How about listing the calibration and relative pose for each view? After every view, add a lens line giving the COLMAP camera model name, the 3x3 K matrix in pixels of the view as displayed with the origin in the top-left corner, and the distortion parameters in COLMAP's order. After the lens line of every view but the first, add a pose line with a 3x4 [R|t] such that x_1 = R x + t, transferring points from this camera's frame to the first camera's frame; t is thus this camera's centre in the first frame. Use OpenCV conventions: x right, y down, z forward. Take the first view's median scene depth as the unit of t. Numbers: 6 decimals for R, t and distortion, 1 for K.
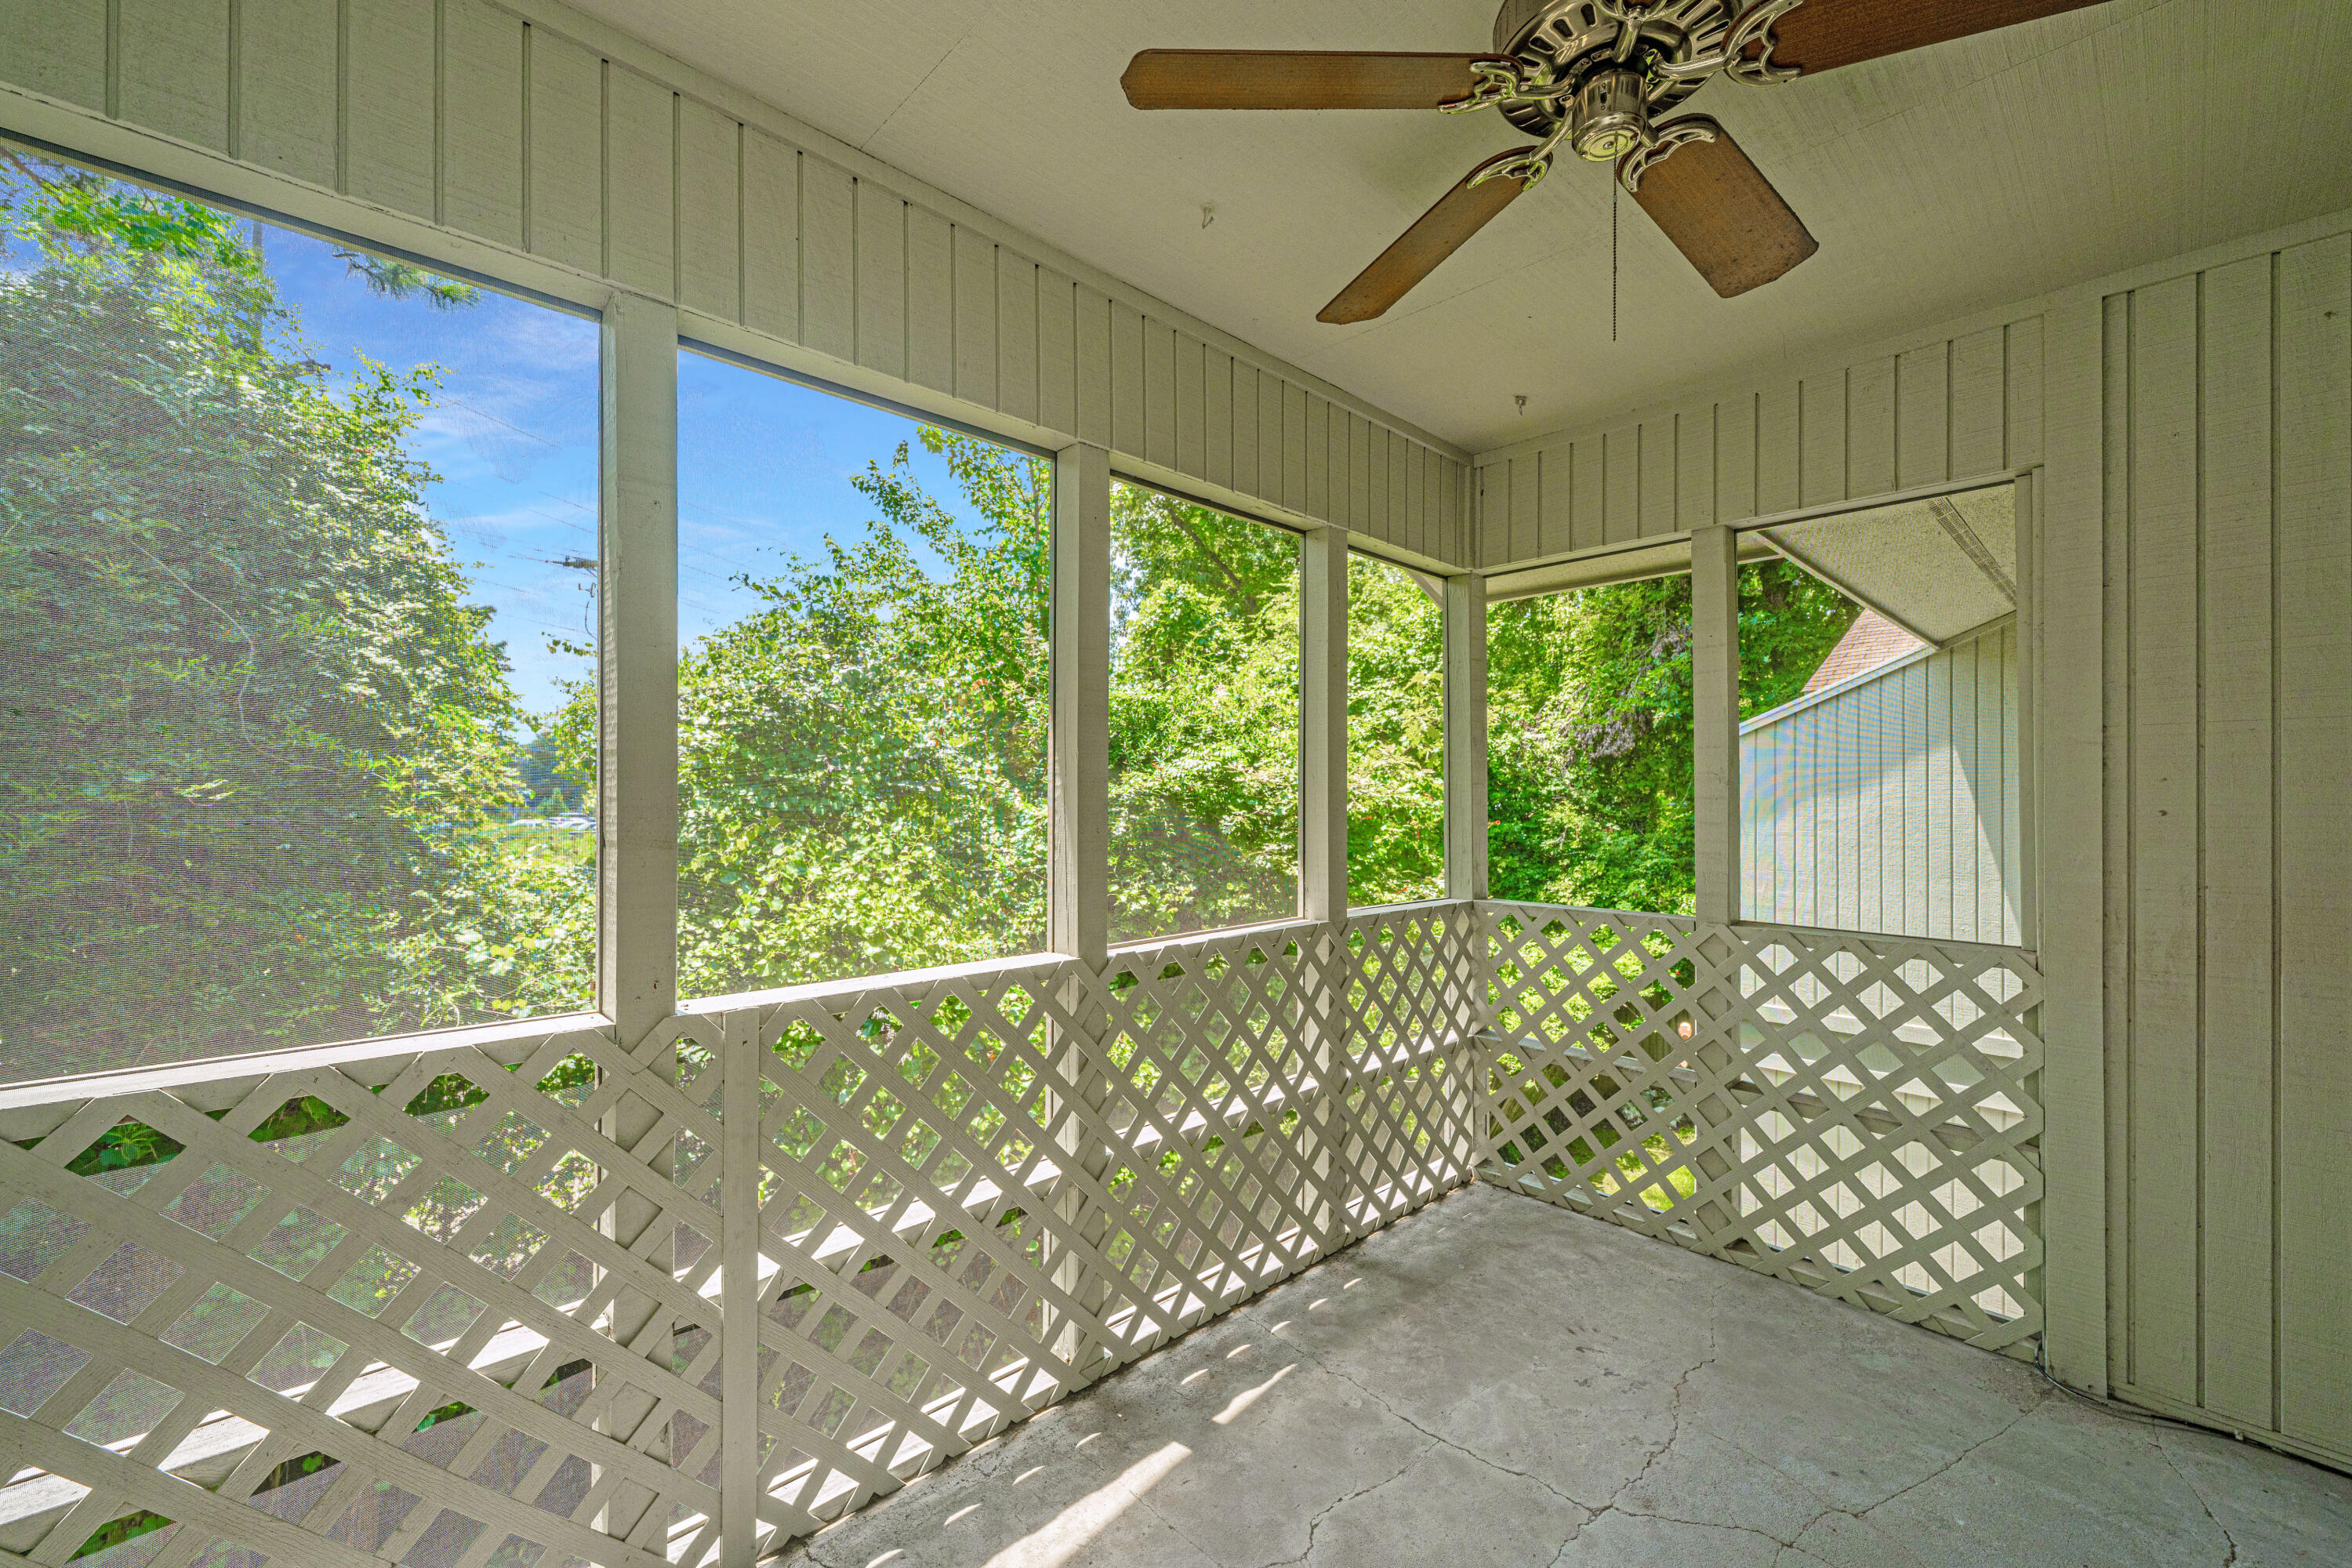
lens RADIAL K [[935.9, 0, 1167.6], [0, 935.9, 792.2], [0, 0, 1]] dist [0.000157, -0.000050]
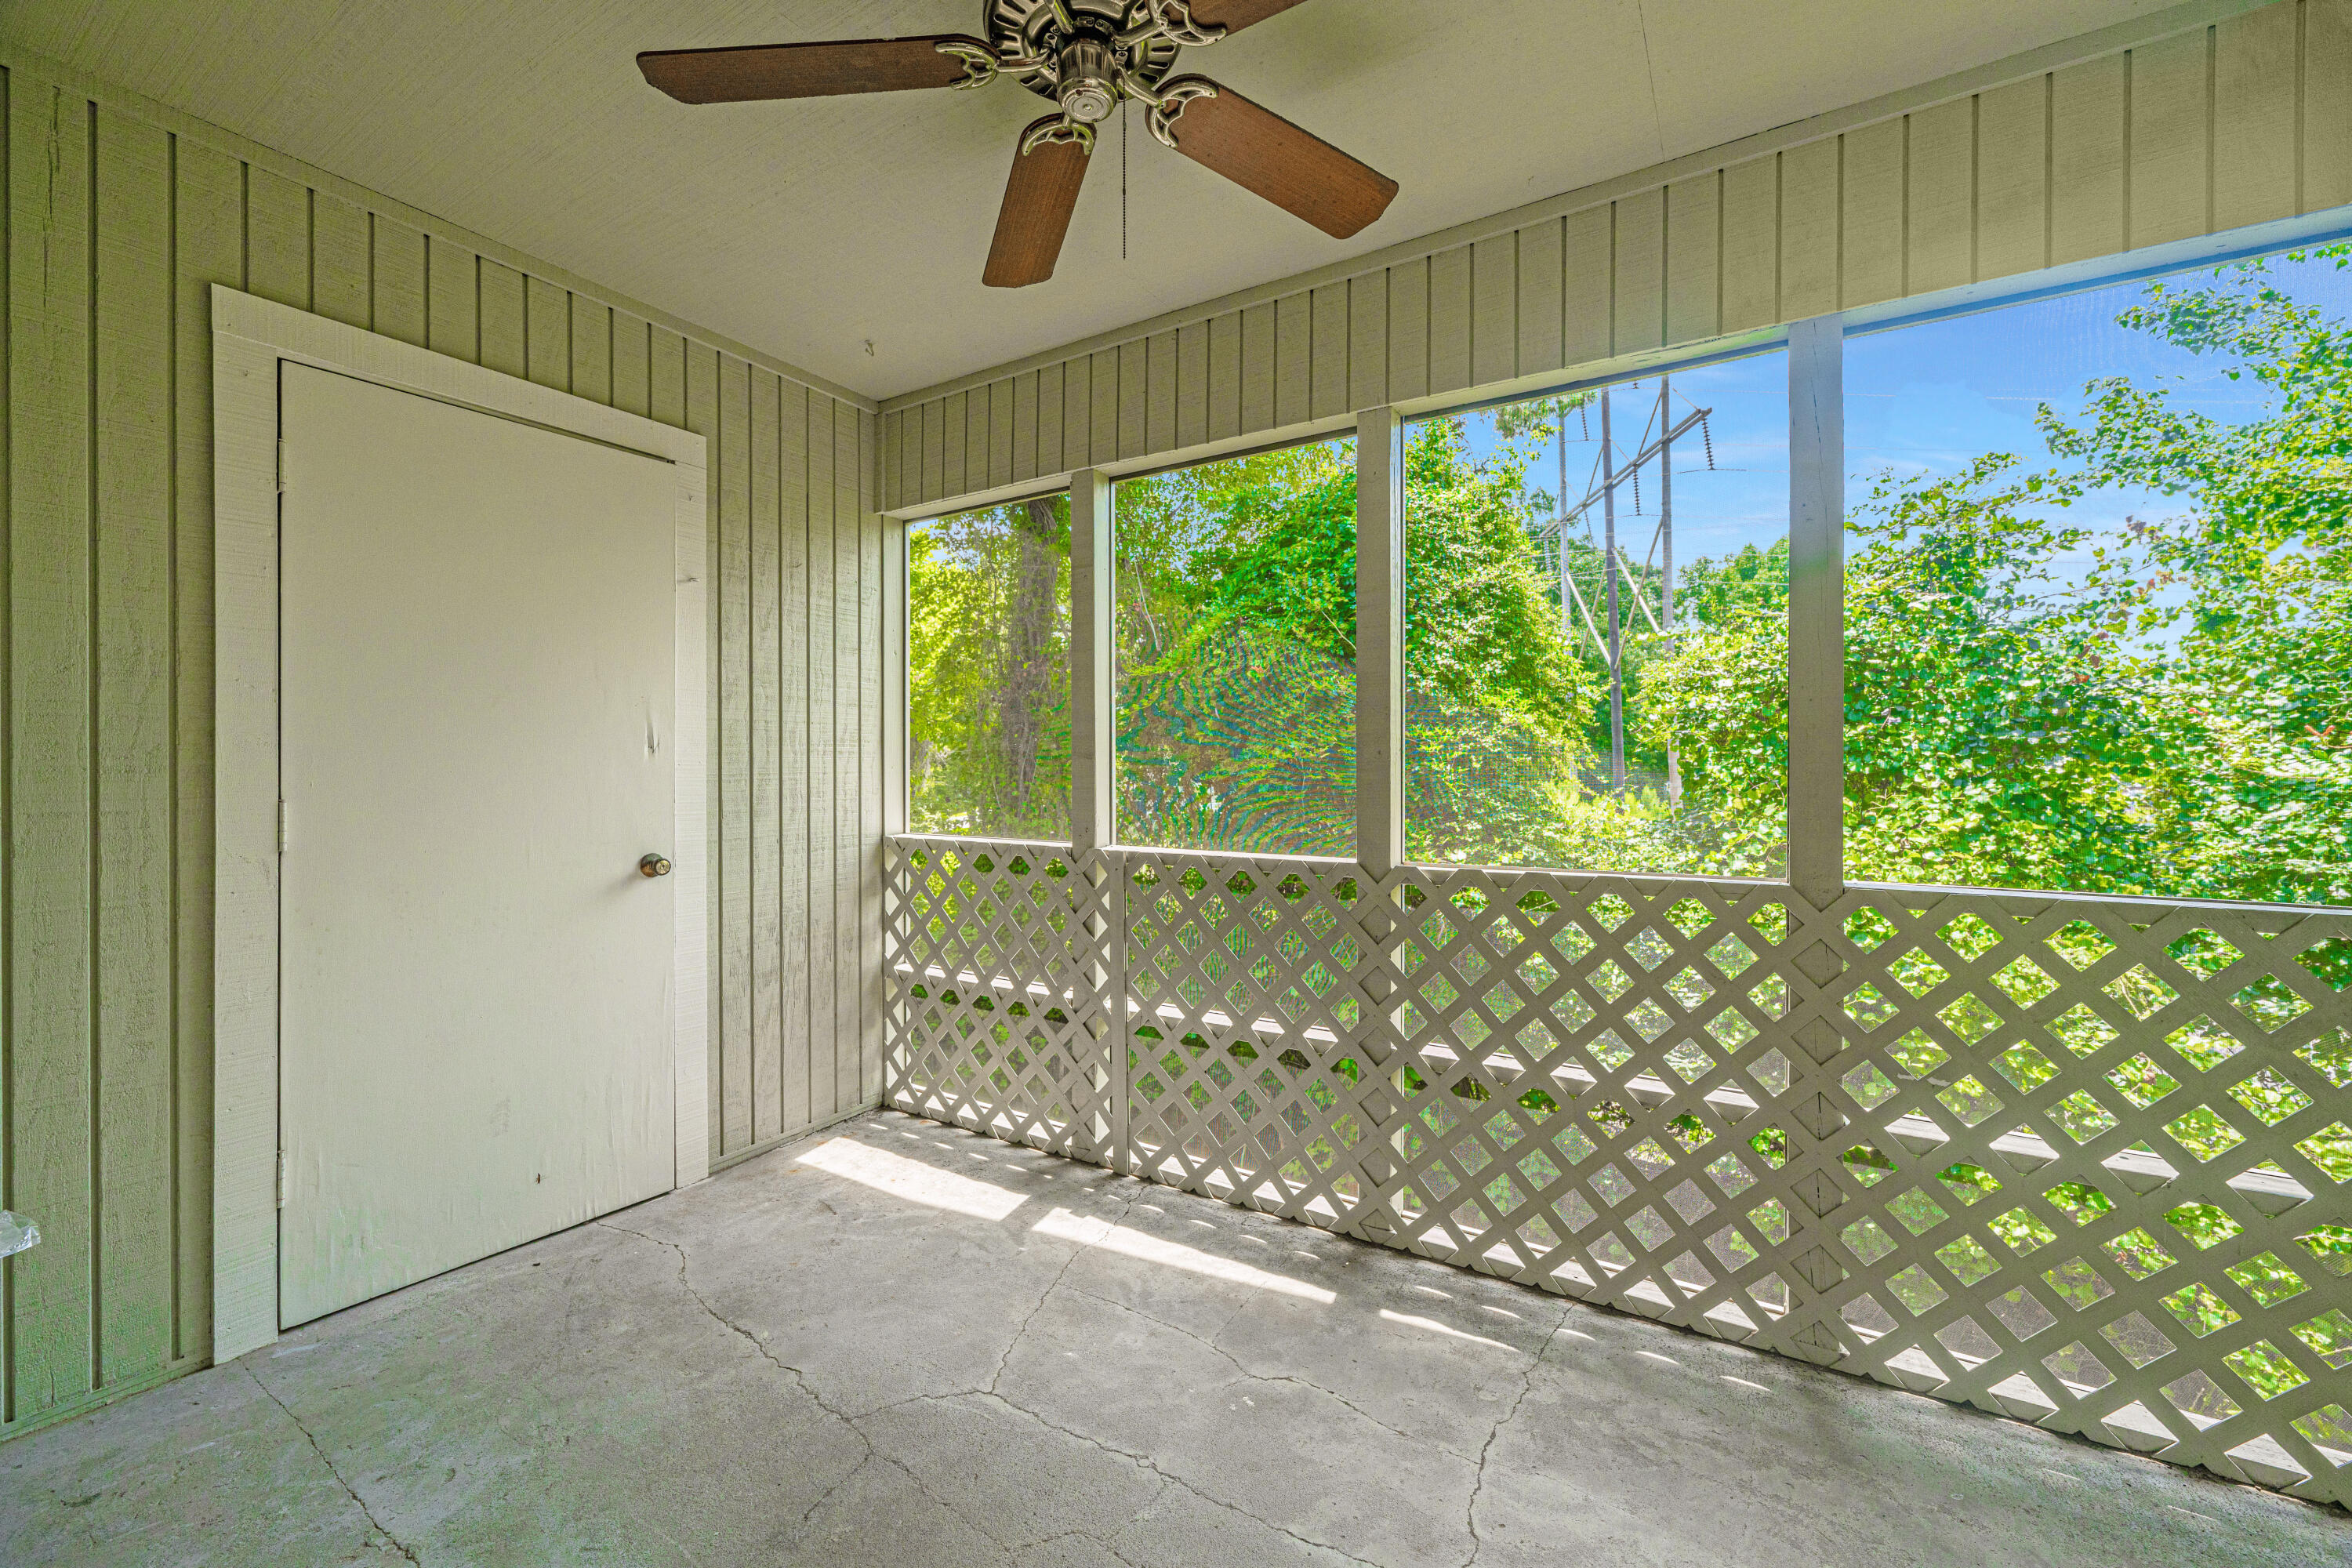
lens RADIAL K [[942.9, 0, 1188.3], [0, 942.9, 777.7], [0, 0, 1]] dist [0.001620, 0.000194]
pose [[0.270112, -0.001072, -0.962828, 0.745350], [0.006870, 0.999976, 0.000814, 0.054102], [0.962804, -0.006835, 0.270113, 0.378228]]
